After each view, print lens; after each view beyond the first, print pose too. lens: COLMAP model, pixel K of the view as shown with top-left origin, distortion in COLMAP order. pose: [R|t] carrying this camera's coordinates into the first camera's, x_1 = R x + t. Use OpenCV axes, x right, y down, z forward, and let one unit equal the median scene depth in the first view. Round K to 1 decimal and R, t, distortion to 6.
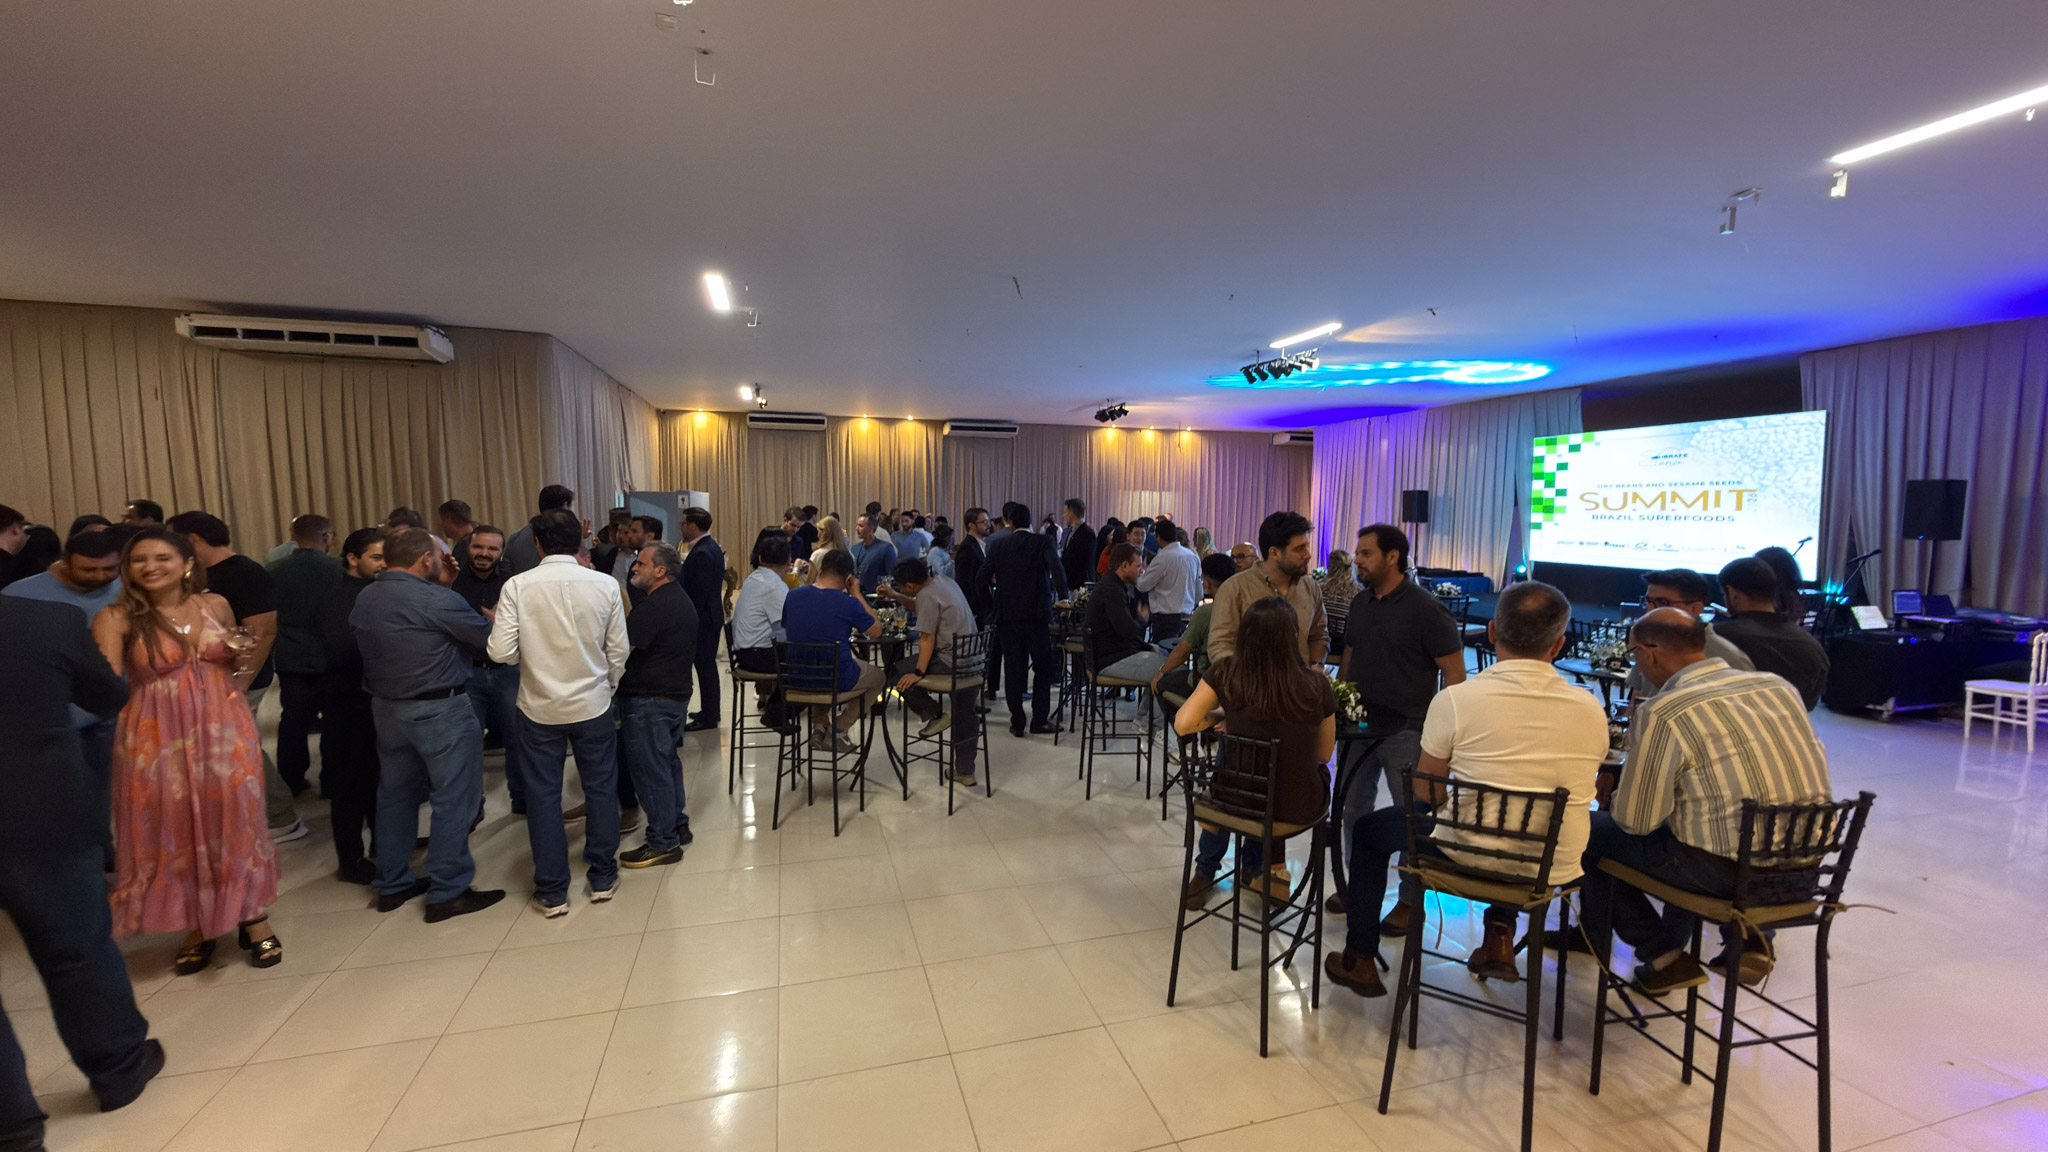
lens RADIAL K [[834.0, 0, 1024.0], [0, 834.0, 576.0], [0, 0, 1]] dist [0.000206, 0.000080]
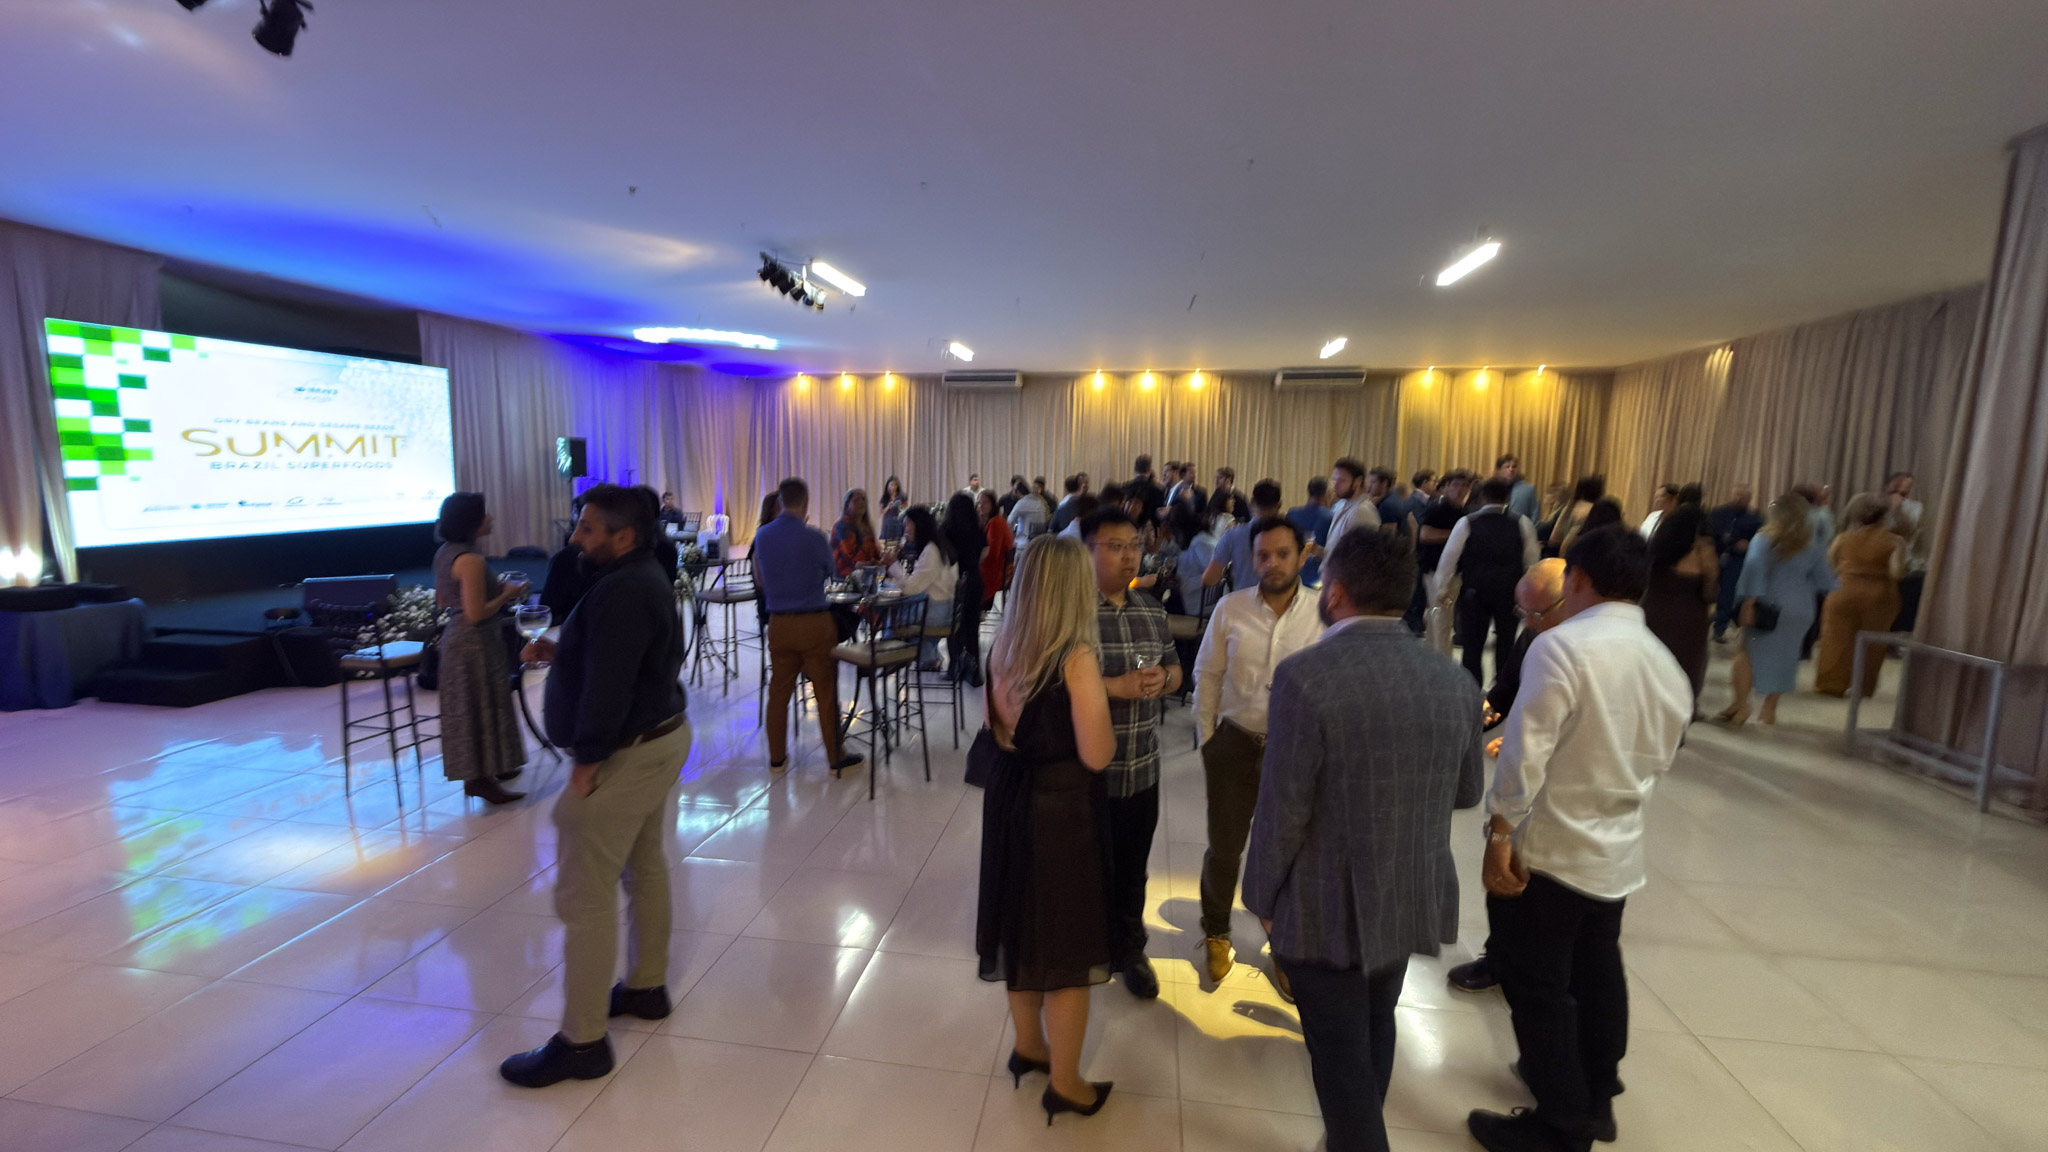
lens RADIAL K [[834.0, 0, 1024.0], [0, 834.0, 576.0], [0, 0, 1]] dist [0.000206, 0.000080]
pose [[-0.907799, -0.069988, 0.413525, -0.202180], [0.020023, 0.977622, 0.209416, -0.115028], [-0.418927, 0.198387, -0.886083, 1.378530]]
